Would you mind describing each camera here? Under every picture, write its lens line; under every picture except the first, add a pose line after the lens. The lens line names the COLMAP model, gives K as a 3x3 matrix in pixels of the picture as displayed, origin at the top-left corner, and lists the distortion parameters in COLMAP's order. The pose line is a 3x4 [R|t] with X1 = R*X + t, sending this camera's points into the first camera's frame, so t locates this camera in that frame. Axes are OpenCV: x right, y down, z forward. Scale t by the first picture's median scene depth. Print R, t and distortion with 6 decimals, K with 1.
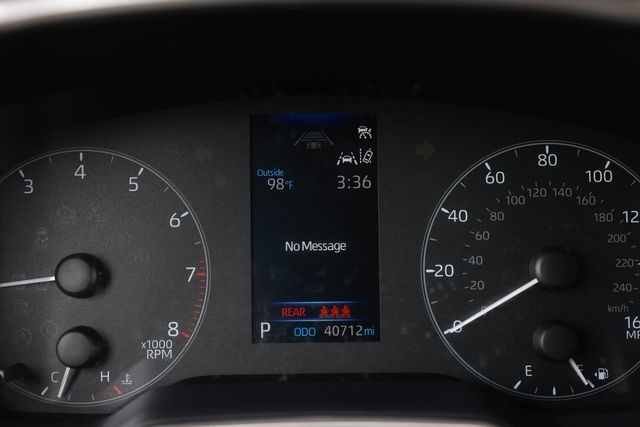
lens RADIAL K [[1130.3, 0, 320.0], [0, 1130.3, 213.5], [0, 0, 1]] dist [0.084291, 0.145817]
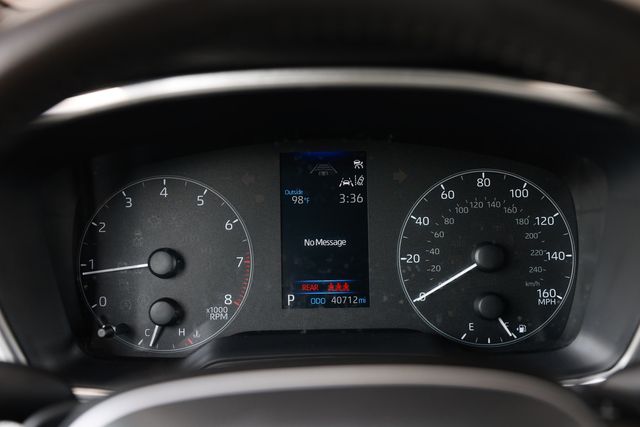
lens RADIAL K [[959.9, 0, 320.0], [0, 959.9, 213.5], [0, 0, 1]] dist [0.013380, 0.004765]
pose [[0.999932, -0.005505, -0.010273, 0.002442], [0.005434, 0.999961, -0.006947, 0.000281], [0.010311, 0.006891, 0.999923, -0.239951]]
